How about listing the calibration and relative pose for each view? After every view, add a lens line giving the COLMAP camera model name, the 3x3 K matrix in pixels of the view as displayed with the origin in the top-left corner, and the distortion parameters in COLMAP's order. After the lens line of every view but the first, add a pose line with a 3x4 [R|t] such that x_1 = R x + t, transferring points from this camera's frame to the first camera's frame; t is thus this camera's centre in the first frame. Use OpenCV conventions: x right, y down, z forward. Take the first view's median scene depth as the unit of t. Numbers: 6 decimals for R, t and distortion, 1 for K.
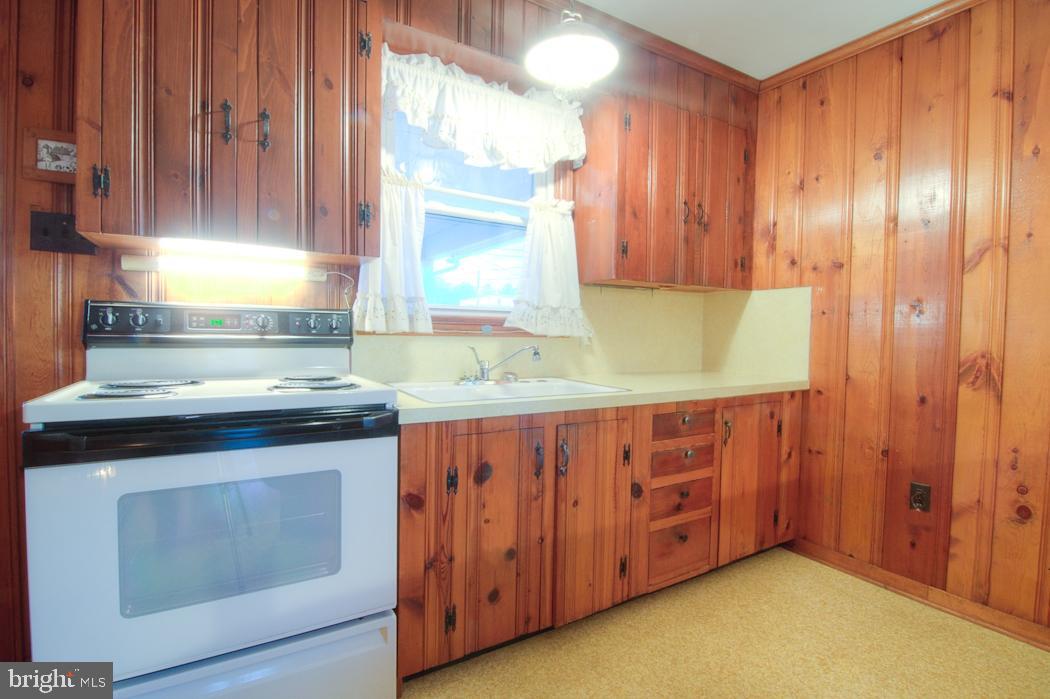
lens RADIAL K [[503.3, 0, 524.6], [0, 503.3, 349.8], [0, 0, 1]] dist [-0.013512, -0.002976]
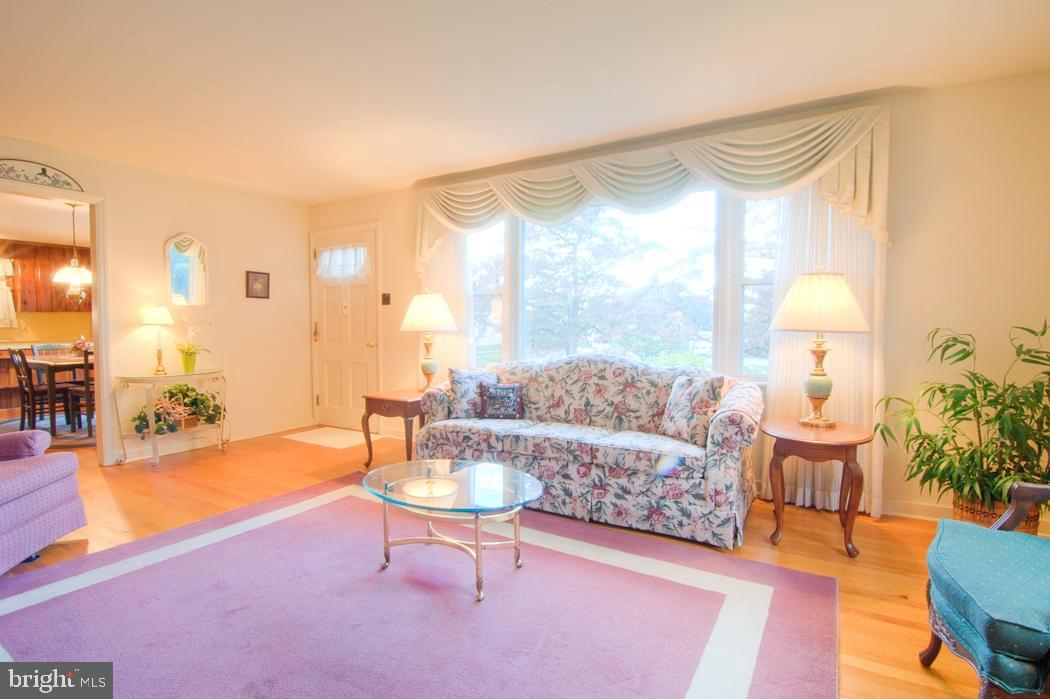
lens RADIAL K [[503.3, 0, 519.7], [0, 503.3, 352.6], [0, 0, 1]] dist [-0.013512, -0.002976]
pose [[0.886836, -0.039649, 0.460381, 2.106428], [0.031252, 0.999177, 0.025852, 0.216310], [-0.461027, -0.008539, 0.887345, -4.682769]]
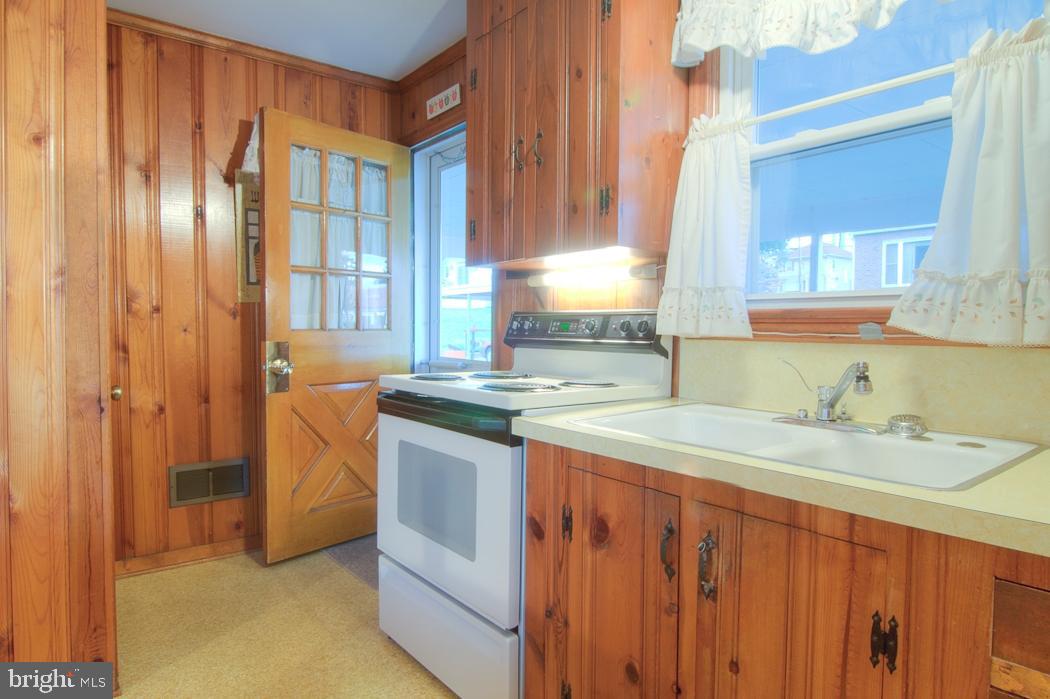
lens RADIAL K [[618.6, 0, 523.5], [0, 618.6, 352.4], [0, 0, 1]] dist [-0.005777, -0.002026]
pose [[0.117288, 0.026991, -0.992731, 0.689229], [-0.039099, 0.998981, 0.022542, -0.022477], [0.992328, 0.036171, 0.118224, 0.693604]]
